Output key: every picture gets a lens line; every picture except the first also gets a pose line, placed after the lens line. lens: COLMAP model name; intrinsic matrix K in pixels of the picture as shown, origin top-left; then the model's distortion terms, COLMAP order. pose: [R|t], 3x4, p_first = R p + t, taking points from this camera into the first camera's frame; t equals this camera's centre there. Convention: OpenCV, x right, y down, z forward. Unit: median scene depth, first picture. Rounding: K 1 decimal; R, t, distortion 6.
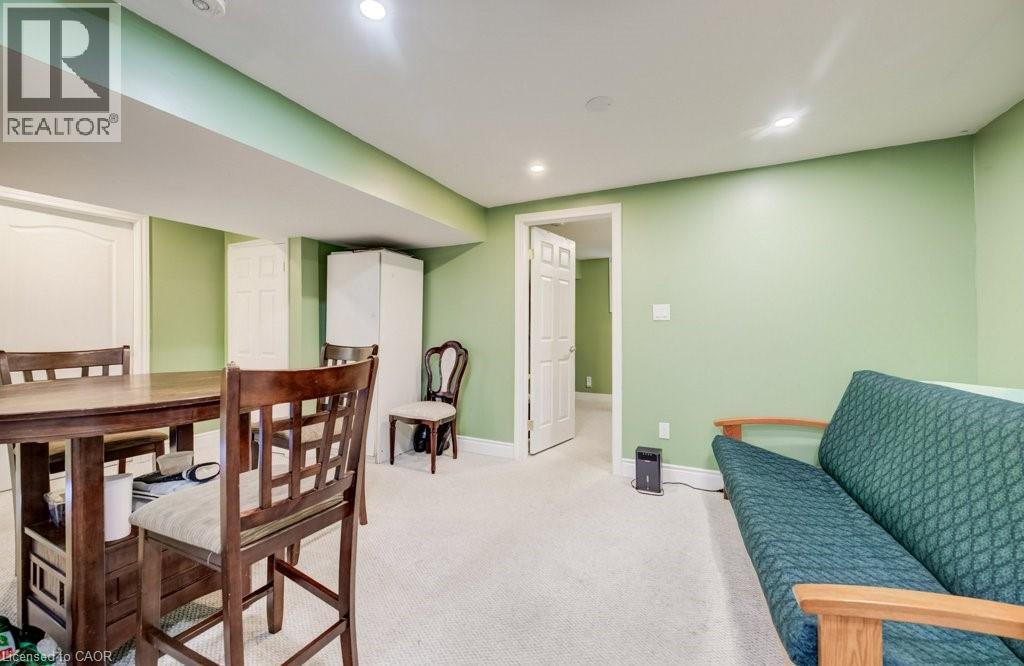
lens RADIAL K [[403.8, 0, 511.7], [0, 403.8, 328.9], [0, 0, 1]] dist [0.000317, -0.000137]
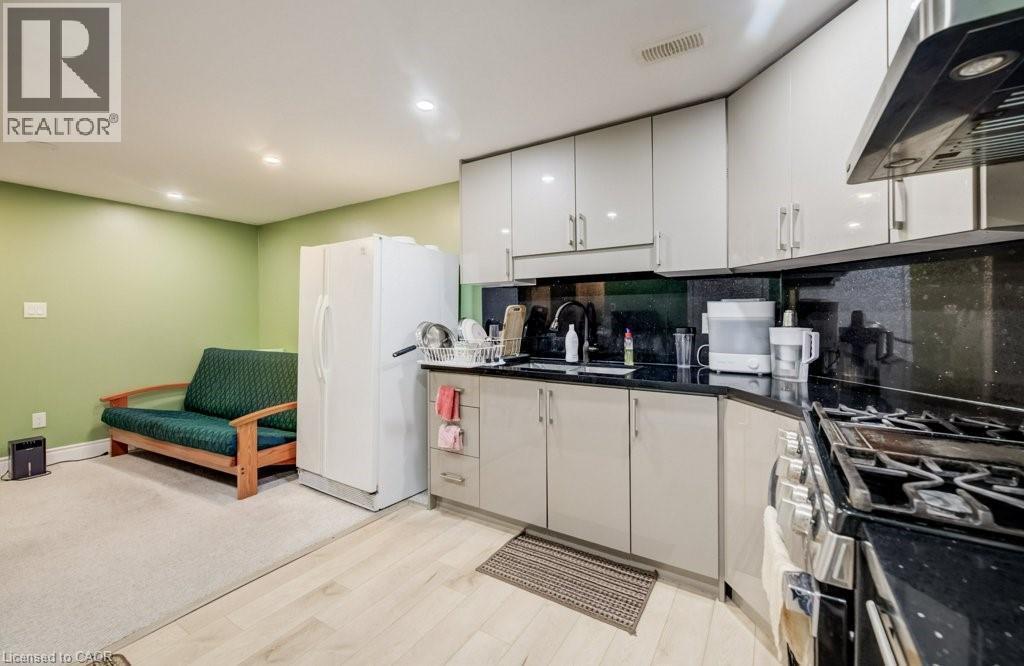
lens RADIAL K [[408.7, 0, 511.6], [0, 408.7, 306.3], [0, 0, 1]] dist [-0.000188, -0.000156]
pose [[0.110248, 0.025634, 0.993574, -0.675650], [0.009137, 0.999599, -0.026803, -0.013686], [-0.993862, 0.012033, 0.109969, -0.434967]]
